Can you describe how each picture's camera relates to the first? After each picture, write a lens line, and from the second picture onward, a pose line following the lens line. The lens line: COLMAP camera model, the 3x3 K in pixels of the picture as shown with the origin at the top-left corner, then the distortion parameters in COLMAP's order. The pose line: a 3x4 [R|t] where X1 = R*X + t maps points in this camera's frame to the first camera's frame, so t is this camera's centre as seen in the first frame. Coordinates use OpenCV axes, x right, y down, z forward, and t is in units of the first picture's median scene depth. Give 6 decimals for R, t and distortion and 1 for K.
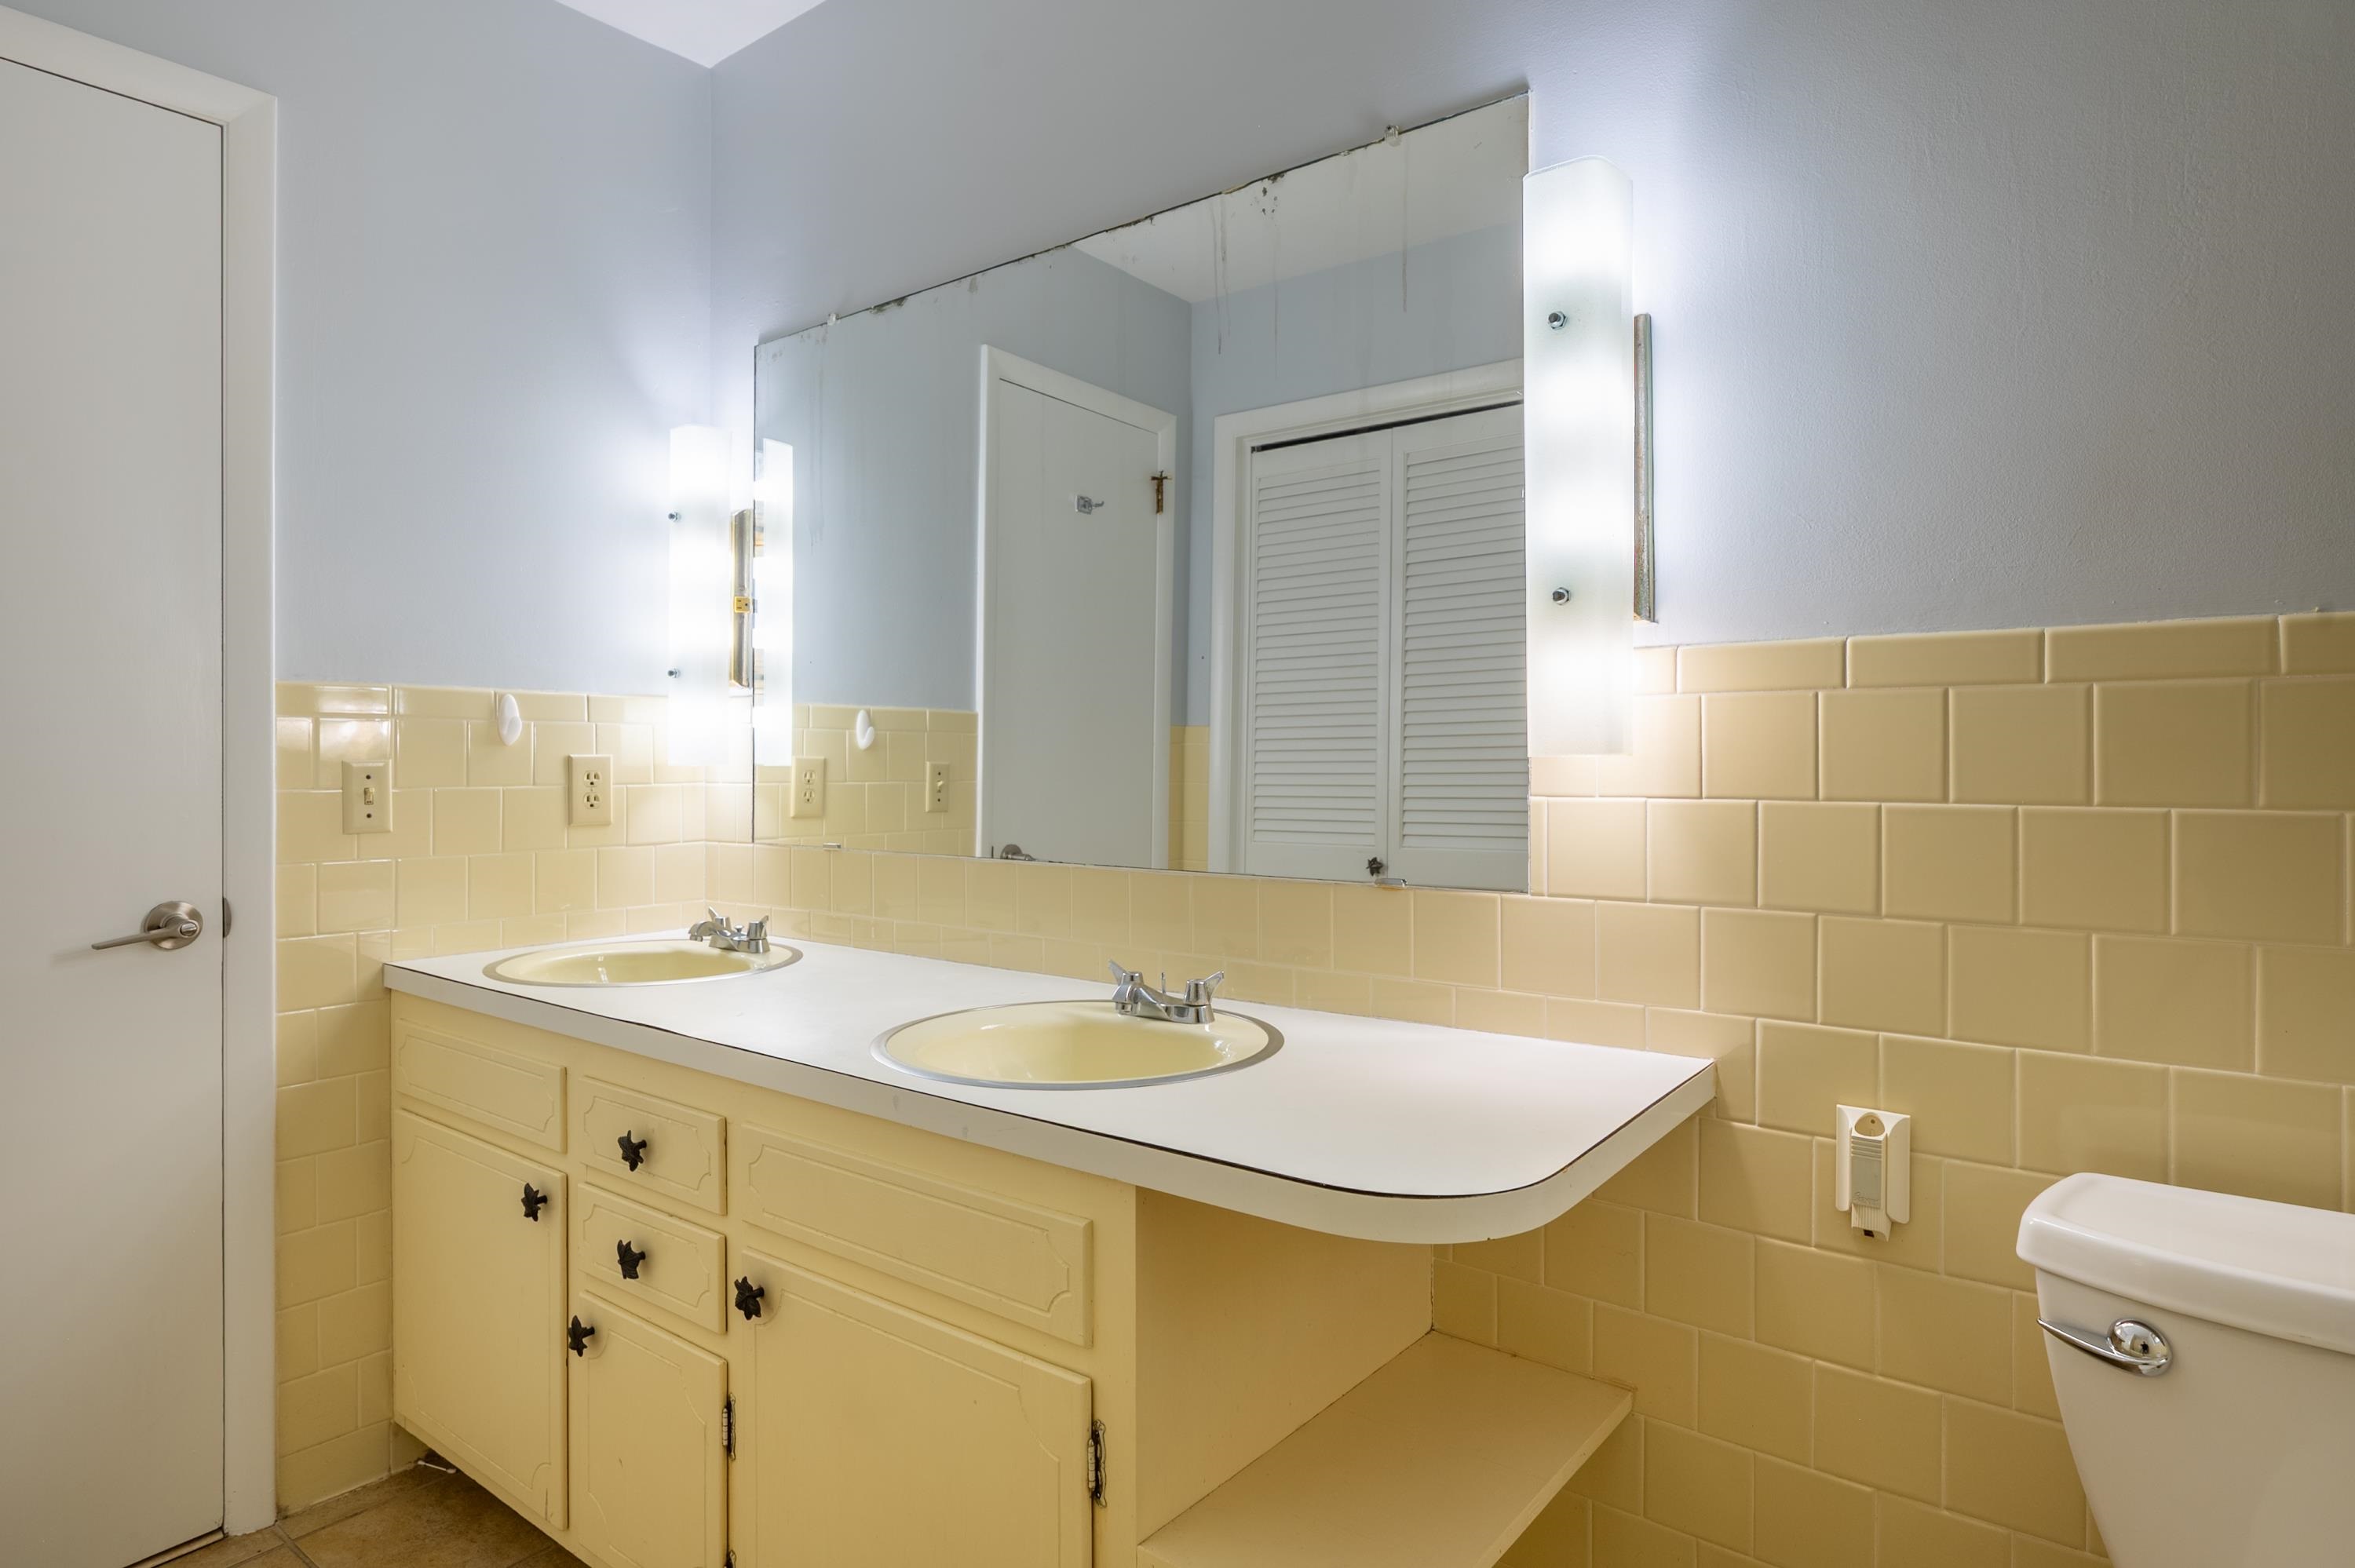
lens RADIAL K [[1278.7, 0, 1177.5], [0, 1278.7, 784.0], [0, 0, 1]] dist [0.000263, 0.002887]
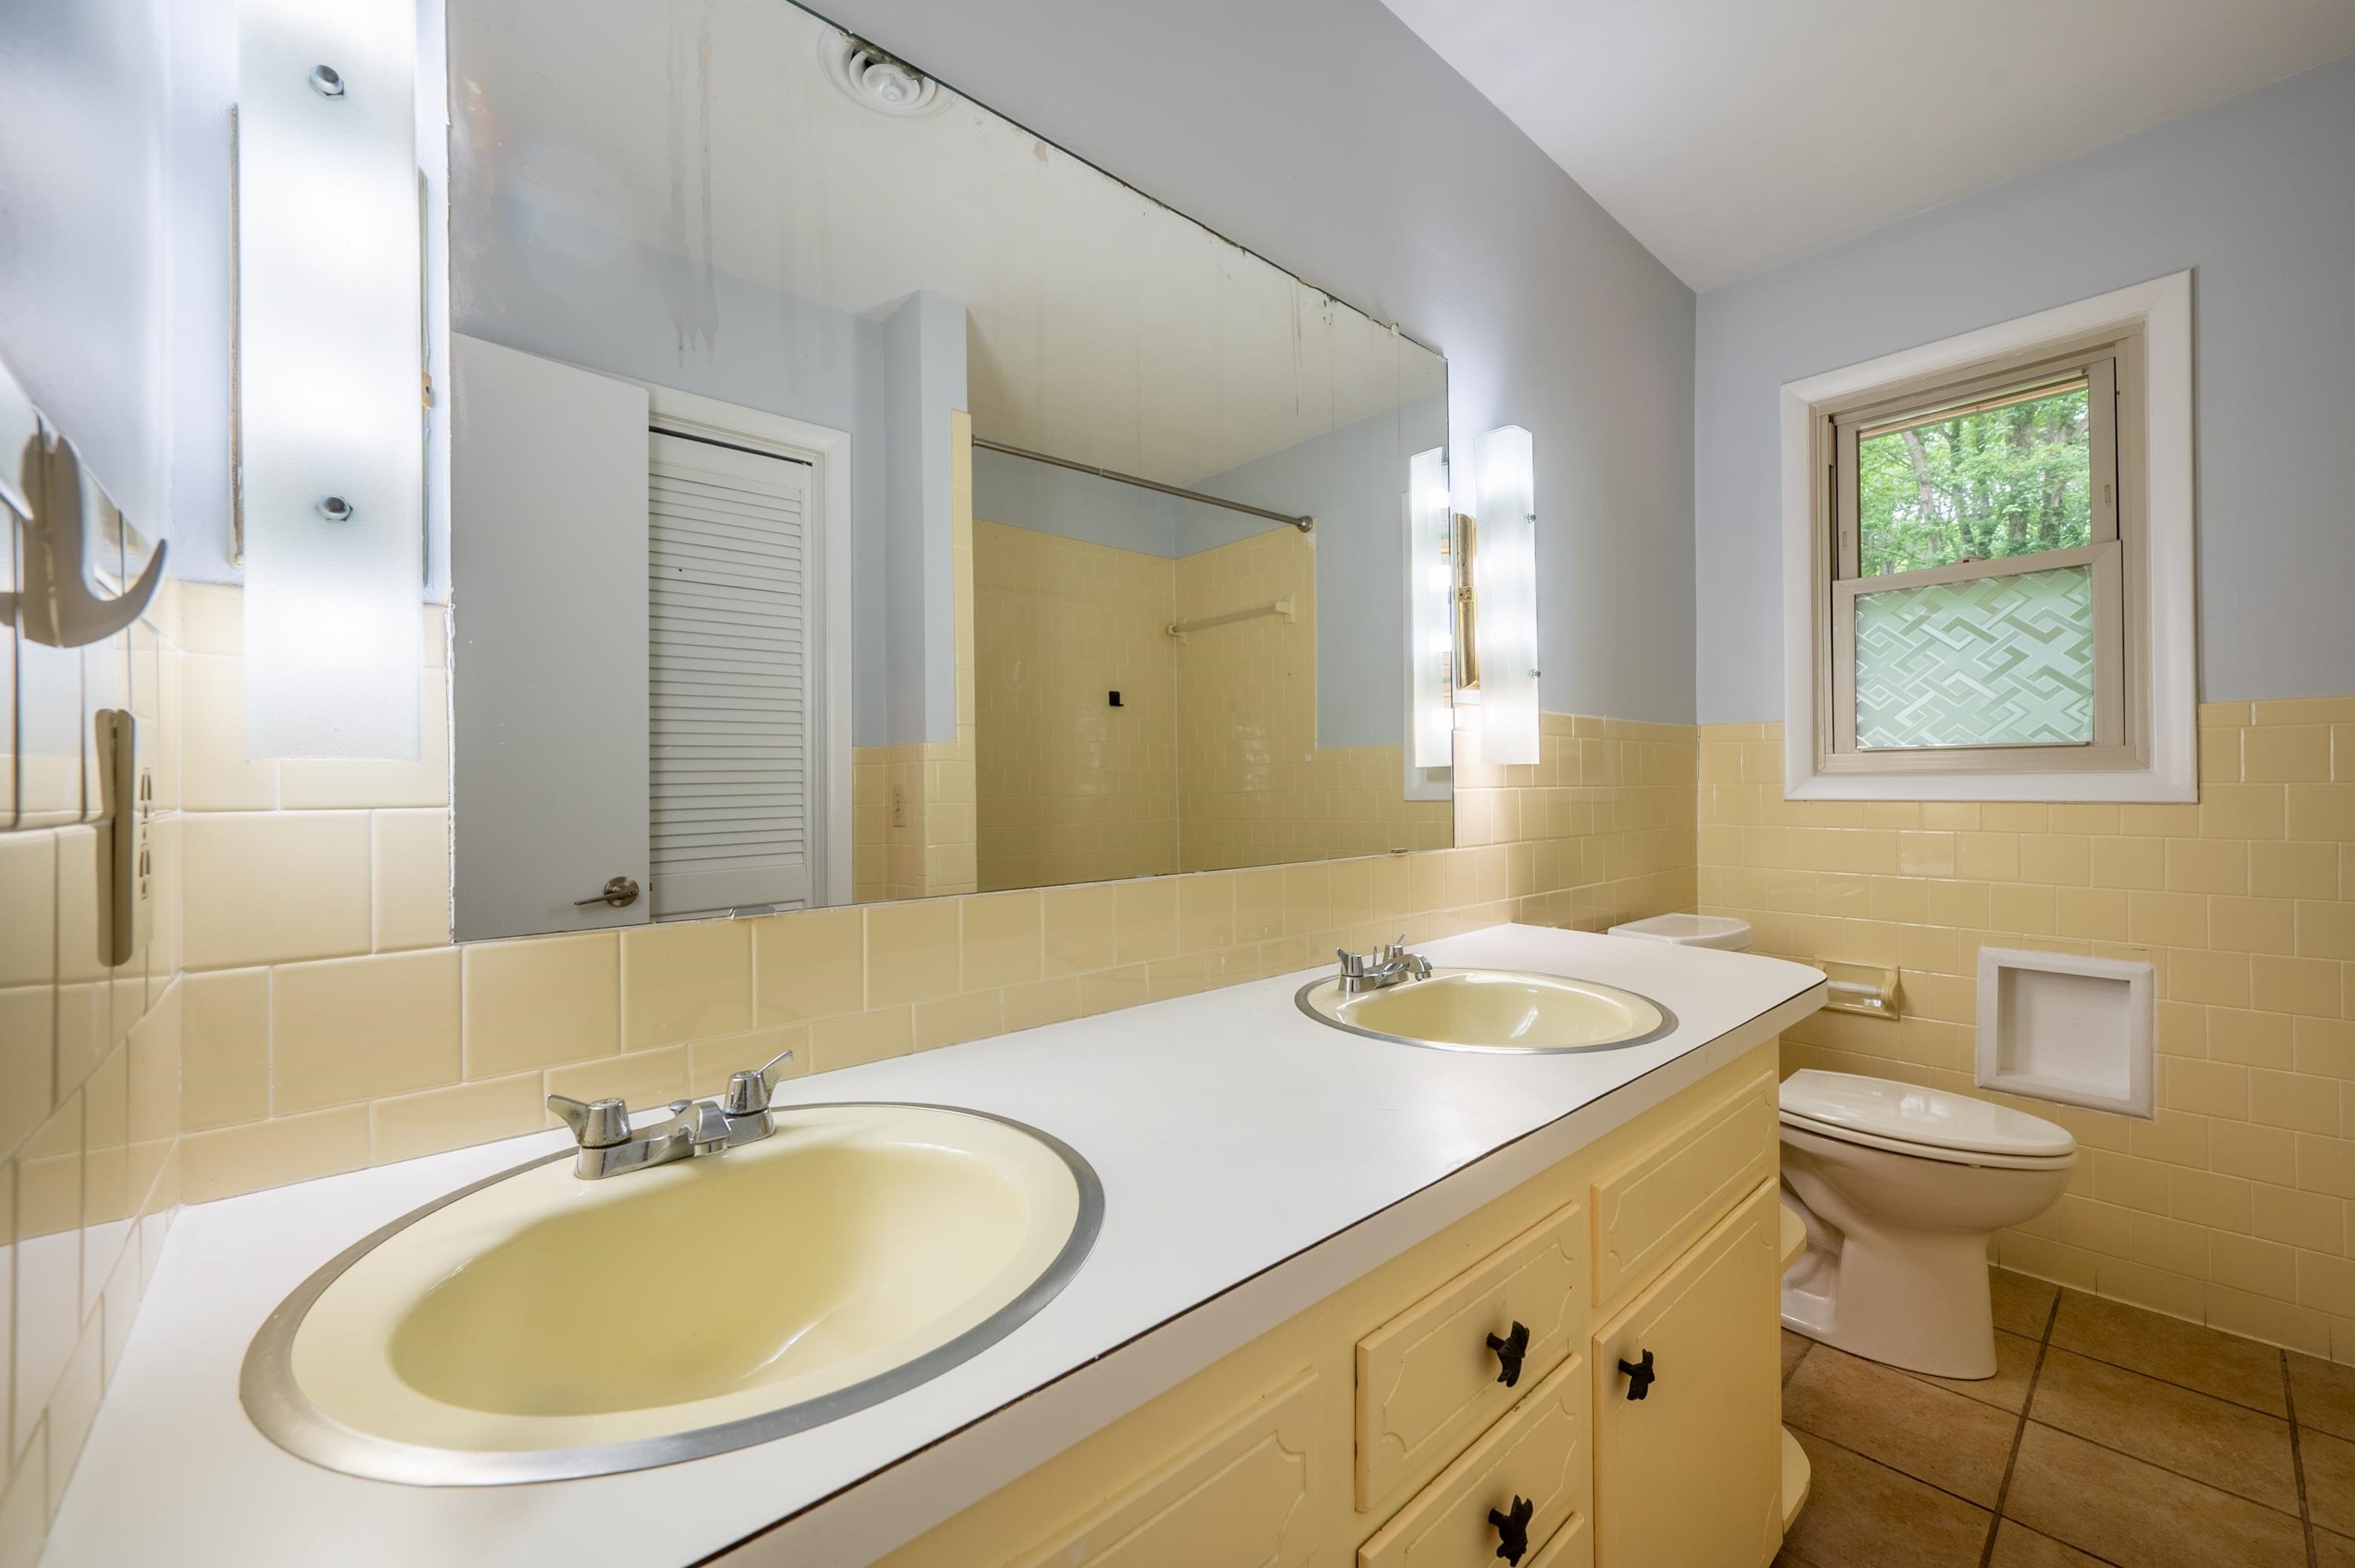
lens RADIAL K [[946.7, 0, 1223.8], [0, 946.7, 767.1], [0, 0, 1]] dist [-0.000885, 0.000033]
pose [[0.145412, 0.001485, 0.989370, -0.958535], [0.019640, 0.999797, -0.004387, -0.016675], [-0.989176, 0.020069, 0.145354, 1.100492]]
